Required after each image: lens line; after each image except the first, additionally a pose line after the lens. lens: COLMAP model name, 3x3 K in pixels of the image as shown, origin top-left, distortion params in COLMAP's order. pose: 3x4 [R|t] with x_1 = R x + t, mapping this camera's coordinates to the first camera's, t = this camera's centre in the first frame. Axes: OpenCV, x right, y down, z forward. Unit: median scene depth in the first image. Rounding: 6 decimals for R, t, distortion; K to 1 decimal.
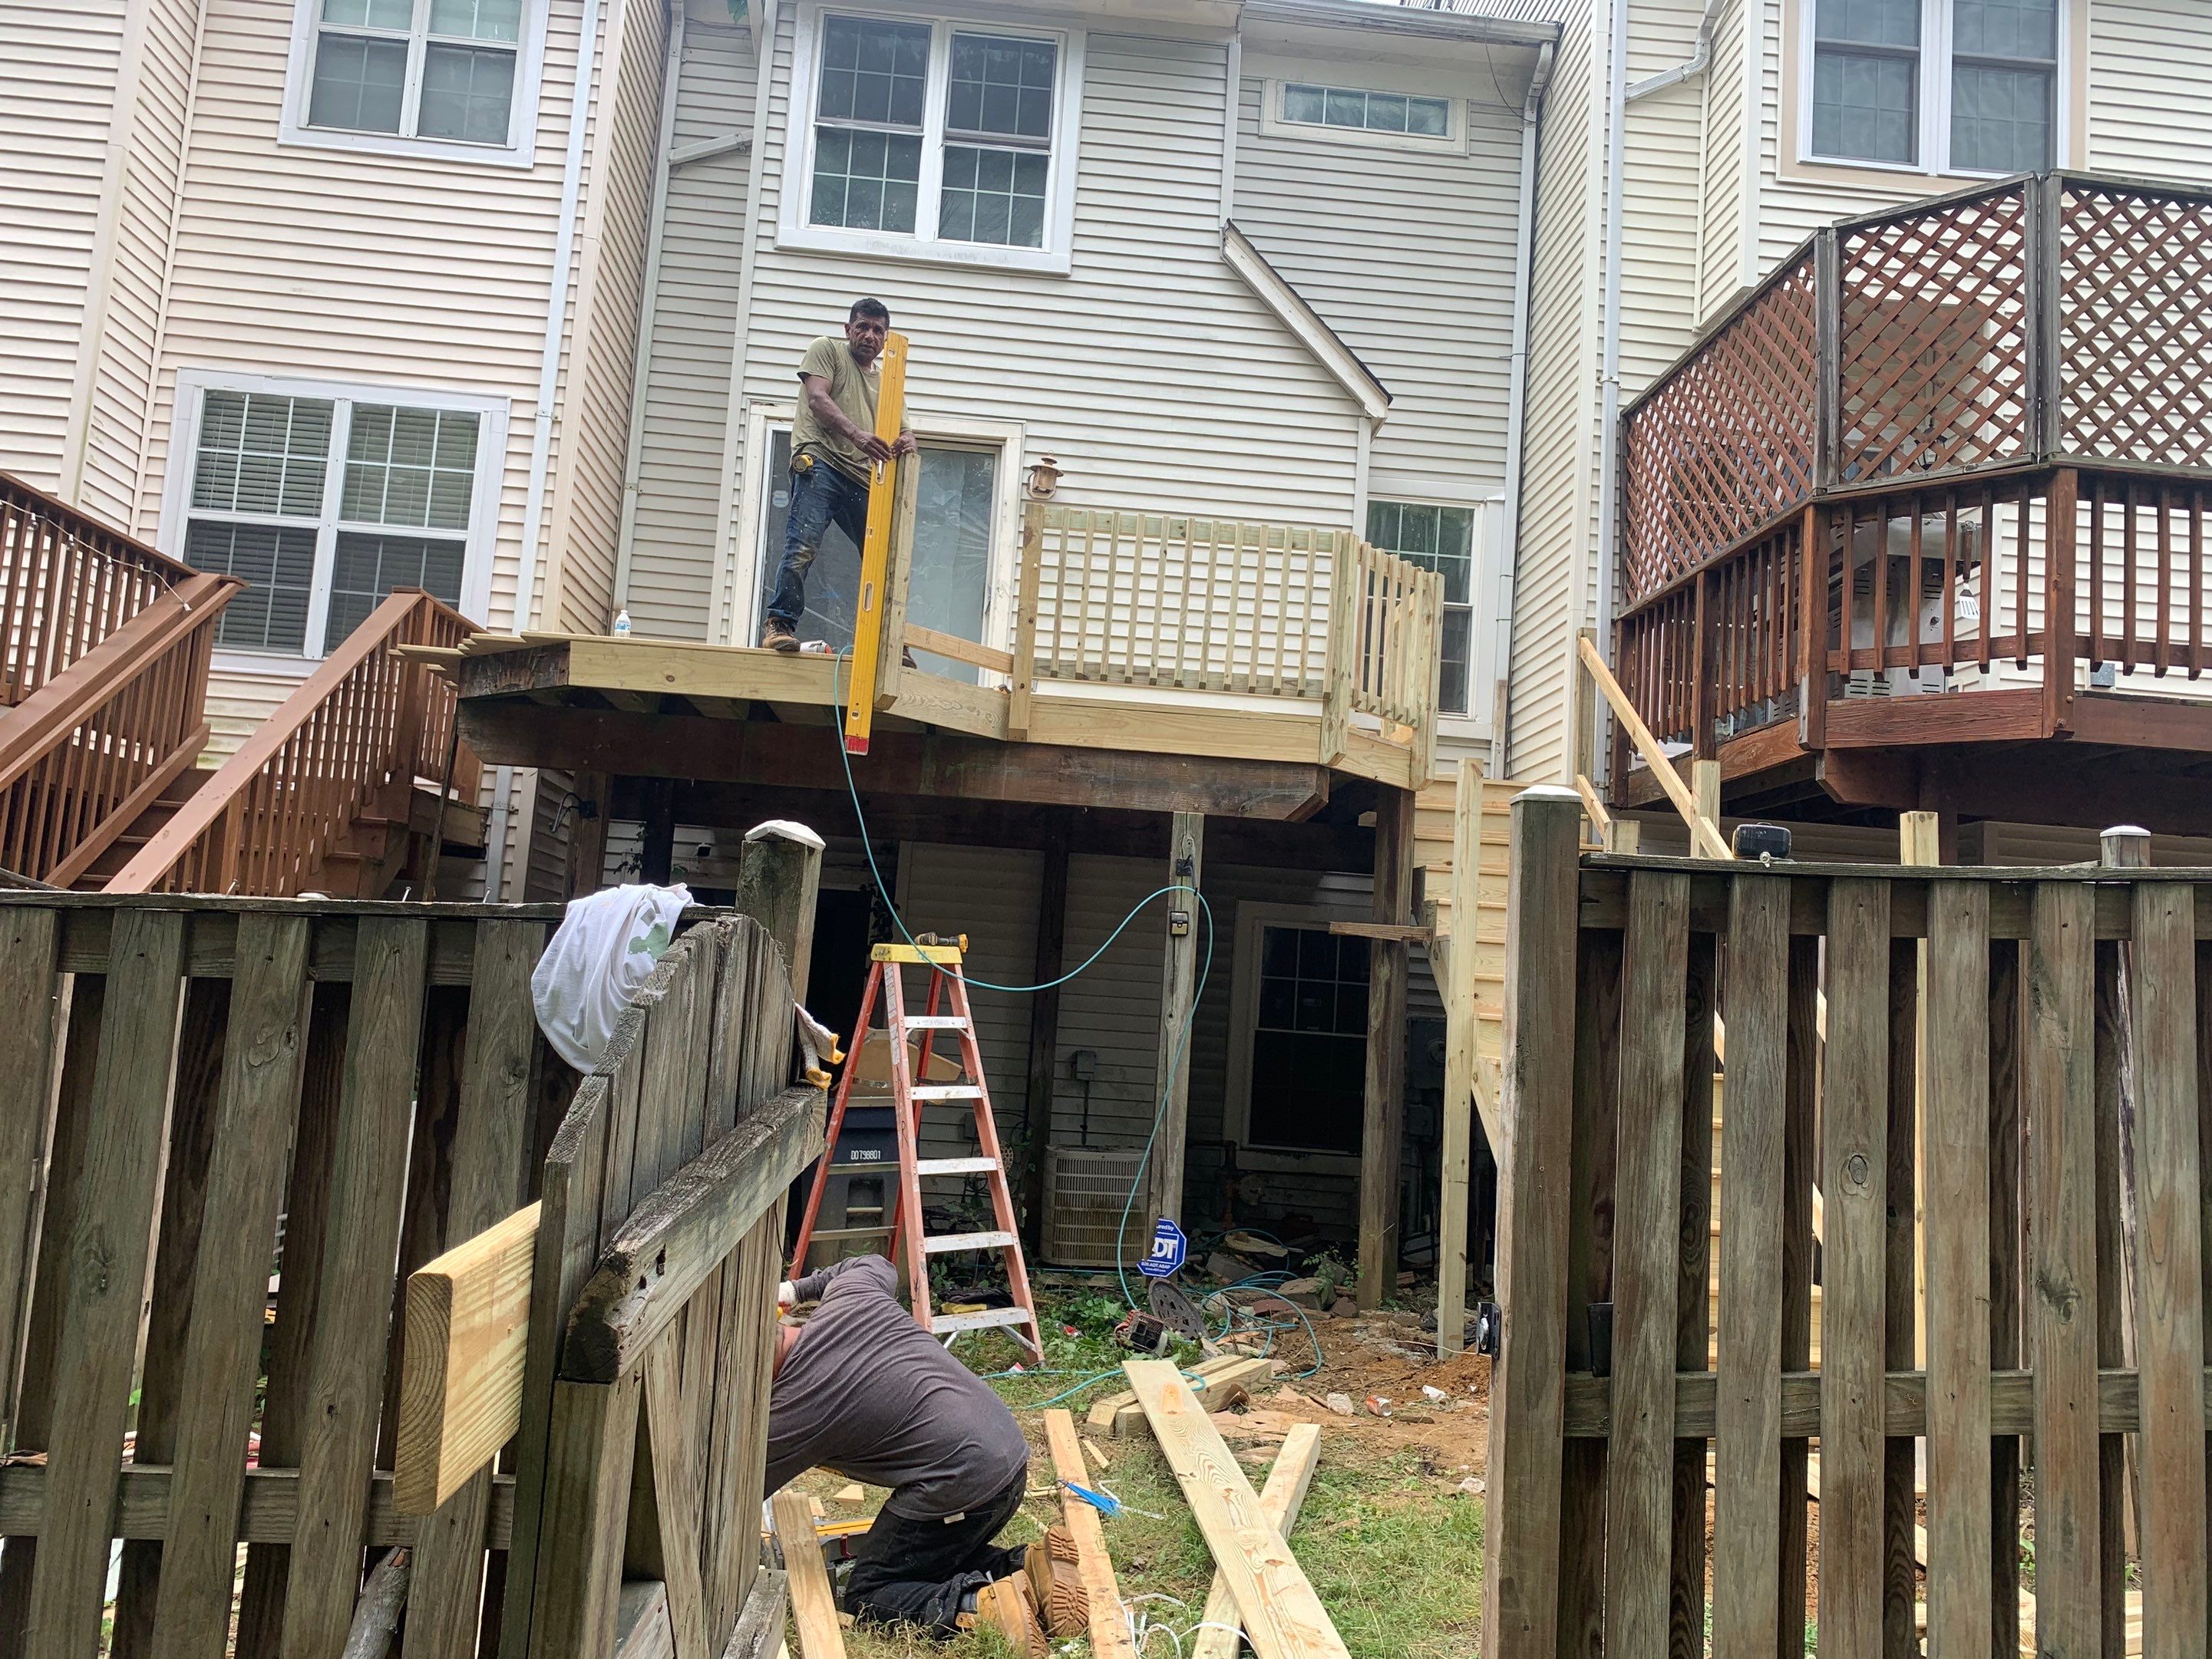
lens RADIAL K [[1649.5, 0, 1102.8], [0, 1649.5, 774.0], [0, 0, 1]] dist [0.059555, -0.096329]
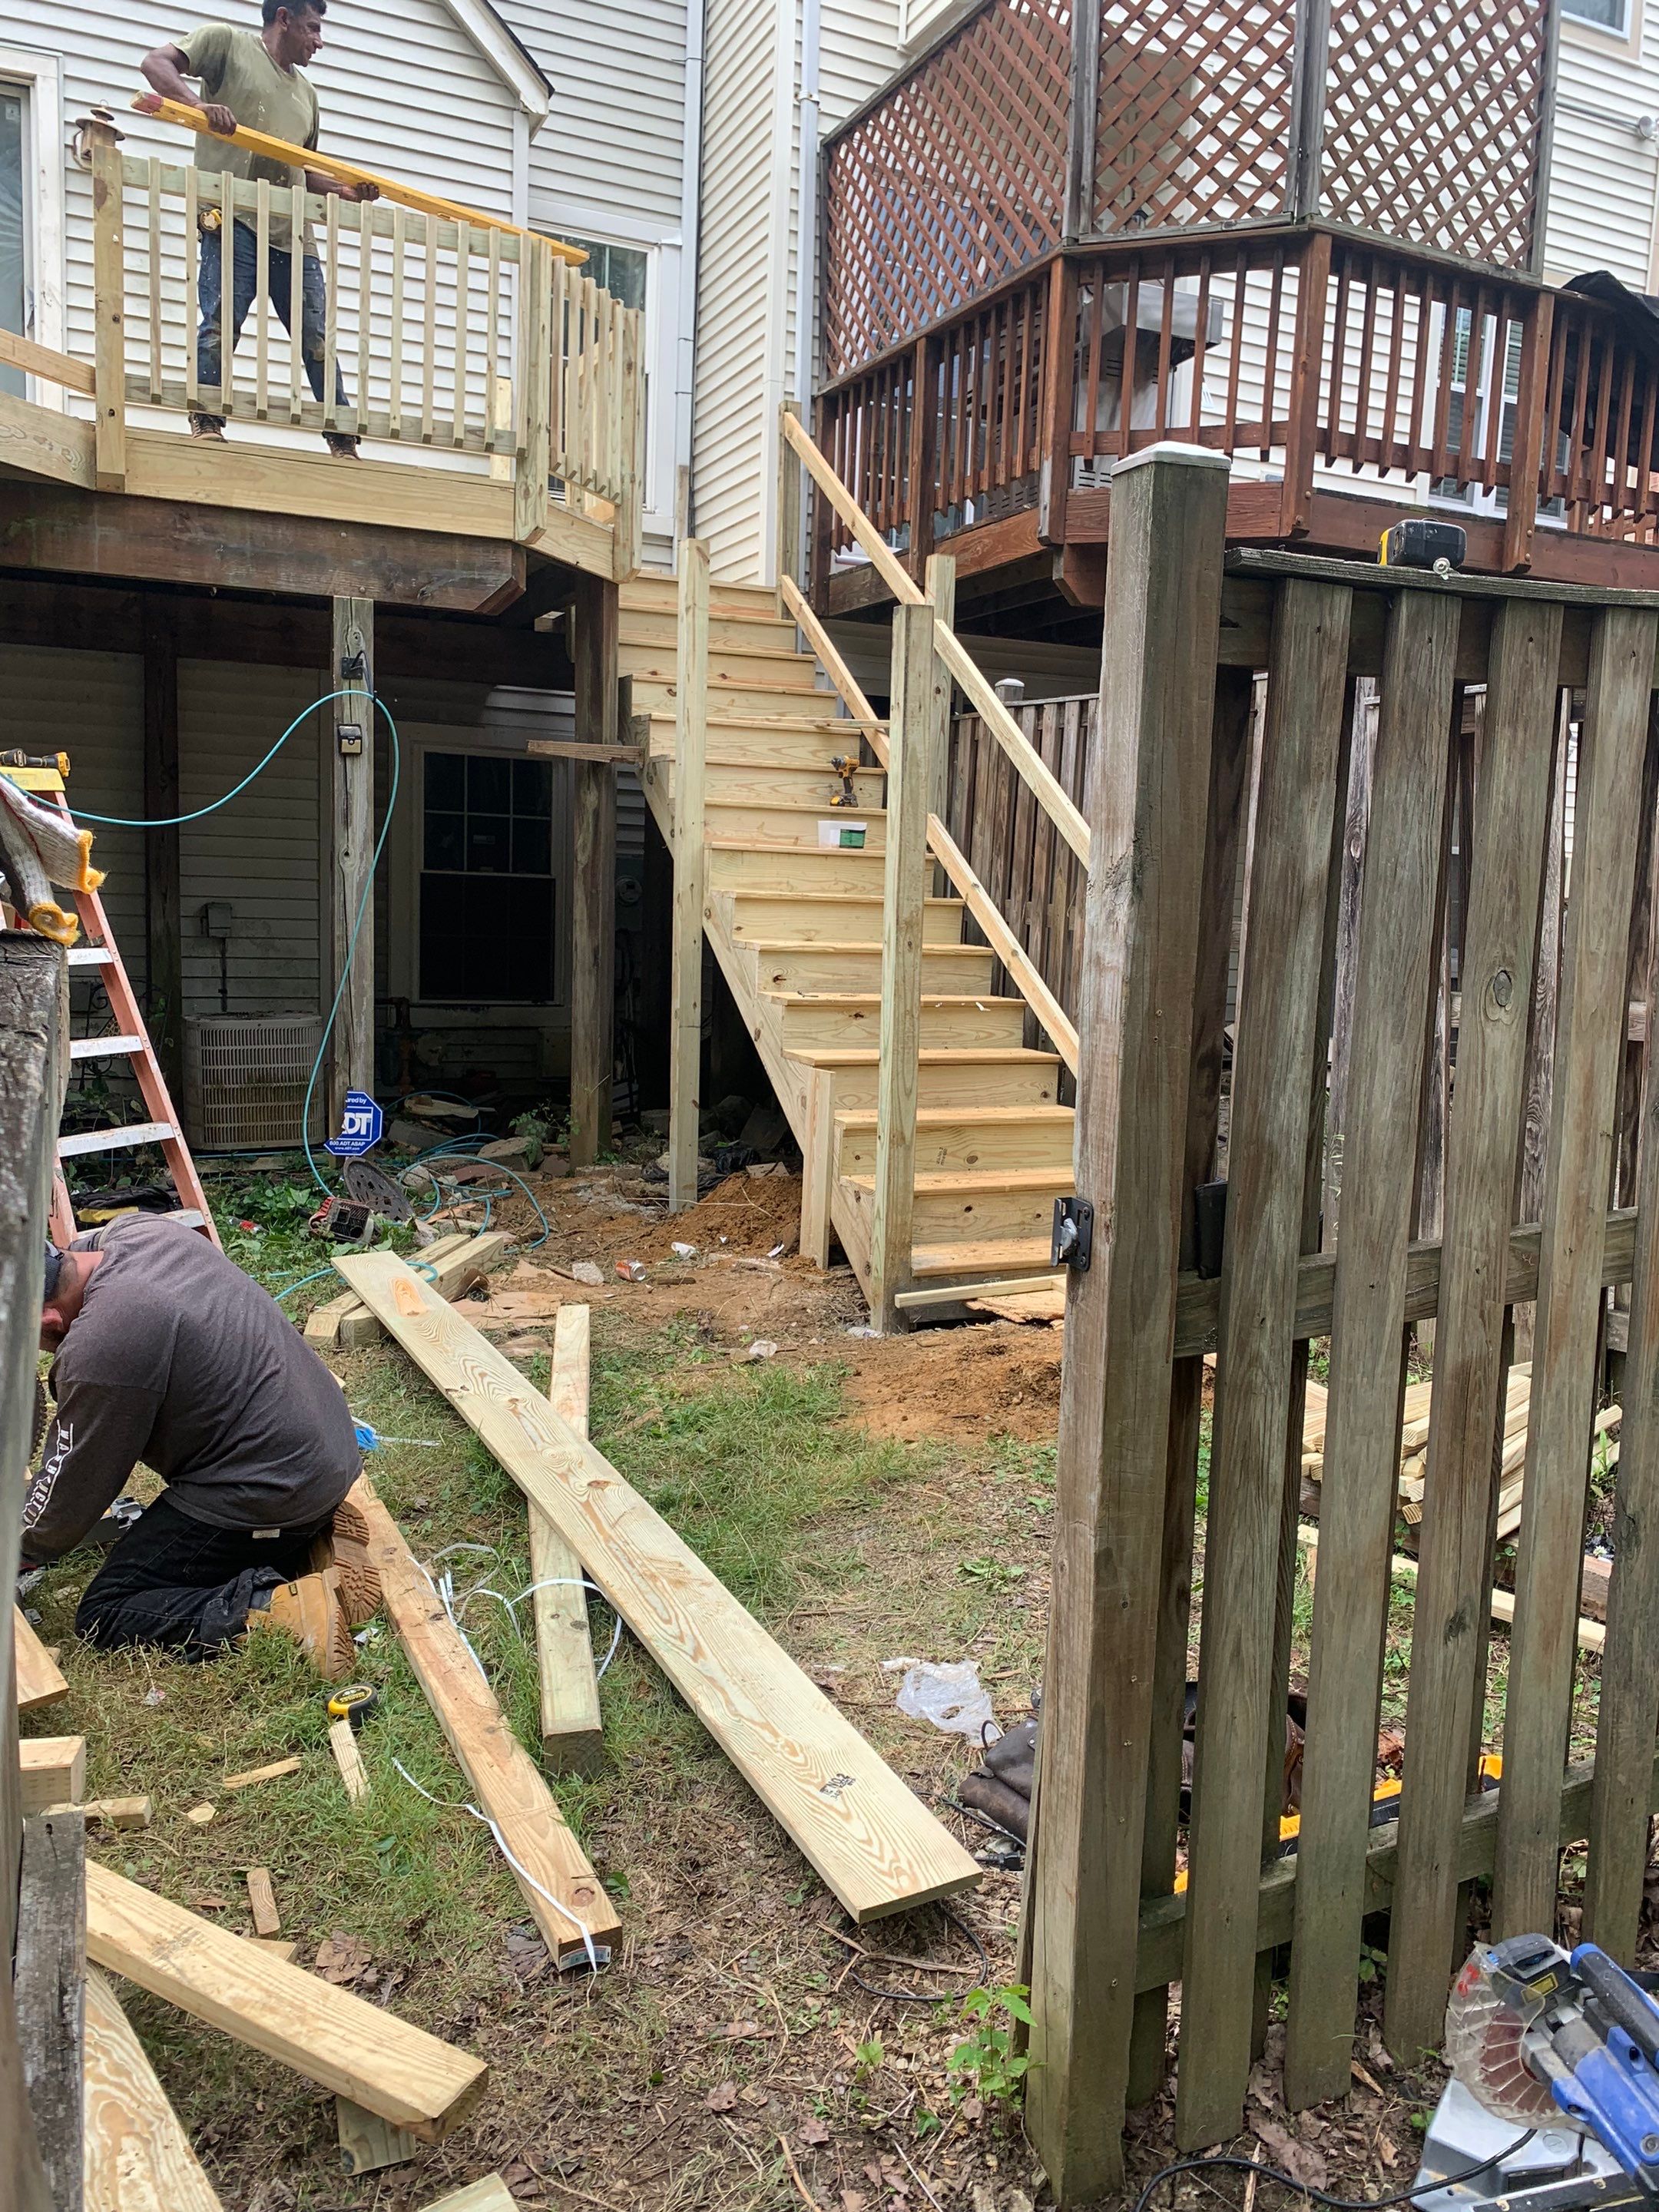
lens RADIAL K [[1635.4, 0, 832.5], [0, 1635.4, 1076.8], [0, 0, 1]] dist [0.005728, -0.021689]
pose [[0.926311, -0.078310, 0.368533, -0.043109], [-0.024892, 0.963303, 0.267261, 0.029665], [-0.375938, -0.256740, 0.890368, 0.154810]]
